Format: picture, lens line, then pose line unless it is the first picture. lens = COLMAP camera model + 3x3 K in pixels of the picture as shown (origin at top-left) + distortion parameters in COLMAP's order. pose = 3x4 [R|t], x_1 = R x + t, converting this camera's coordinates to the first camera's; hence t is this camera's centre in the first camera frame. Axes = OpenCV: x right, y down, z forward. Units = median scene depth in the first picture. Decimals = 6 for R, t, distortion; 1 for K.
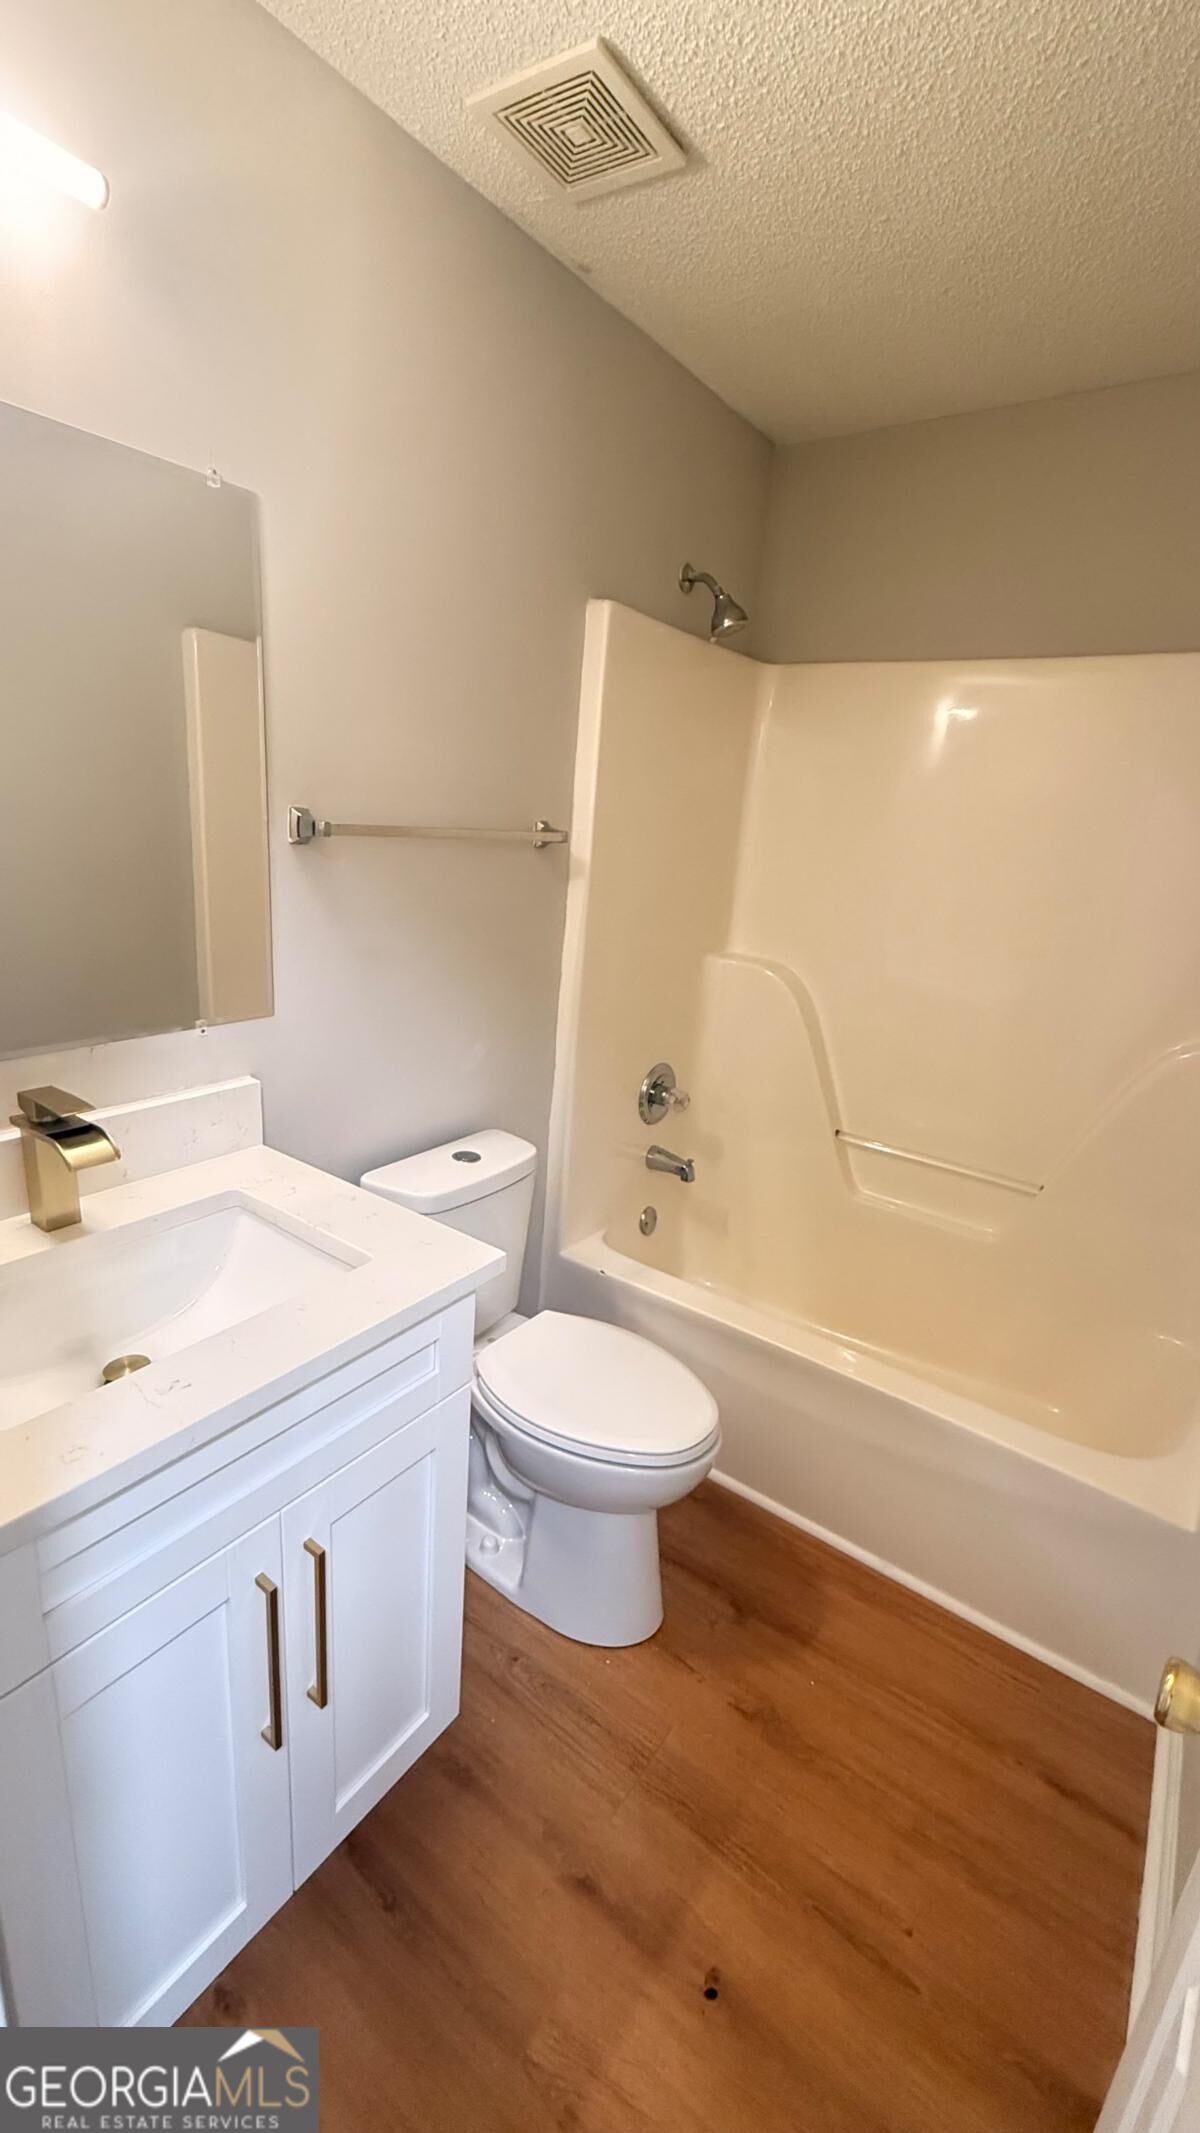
lens RADIAL K [[884.6, 0, 600.0], [0, 884.6, 1066.5], [0, 0, 1]] dist [0.000449, 0.000391]
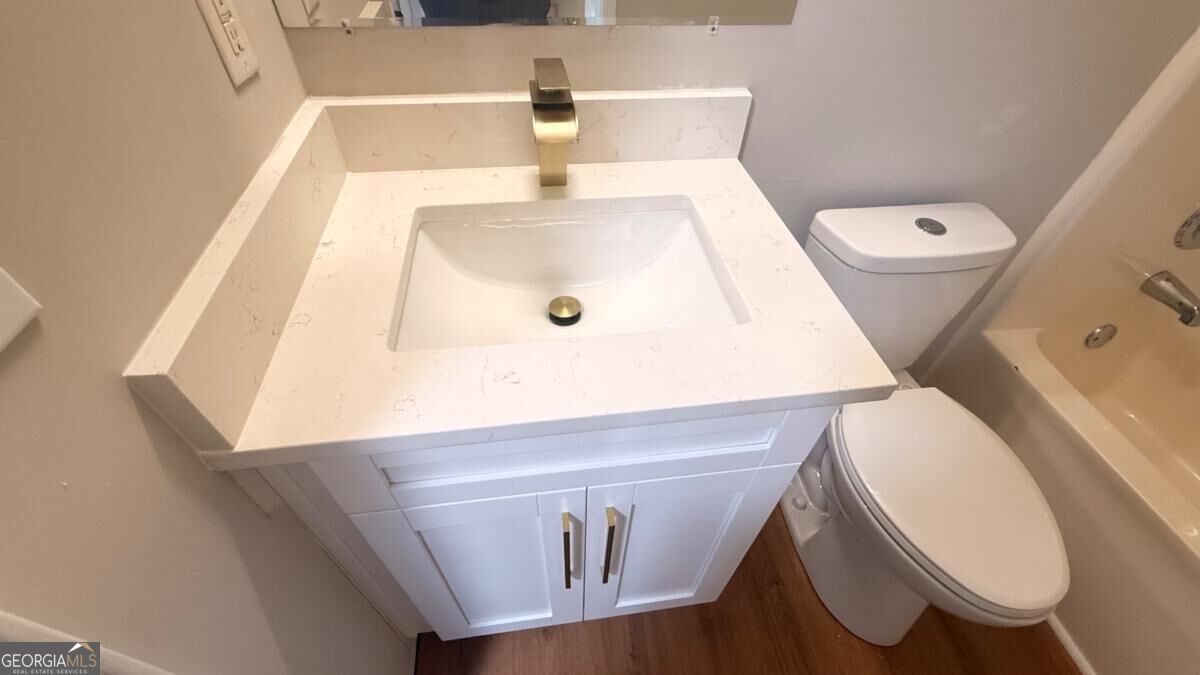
lens RADIAL K [[497.6, 0, 600.0], [0, 497.6, 337.5], [0, 0, 1]] dist [0.000449, 0.000391]
pose [[0.690862, 0.481528, -0.539296, -0.052333], [-0.186270, 0.839295, 0.510772, -0.009149], [0.698579, -0.252418, 0.669531, 0.380992]]
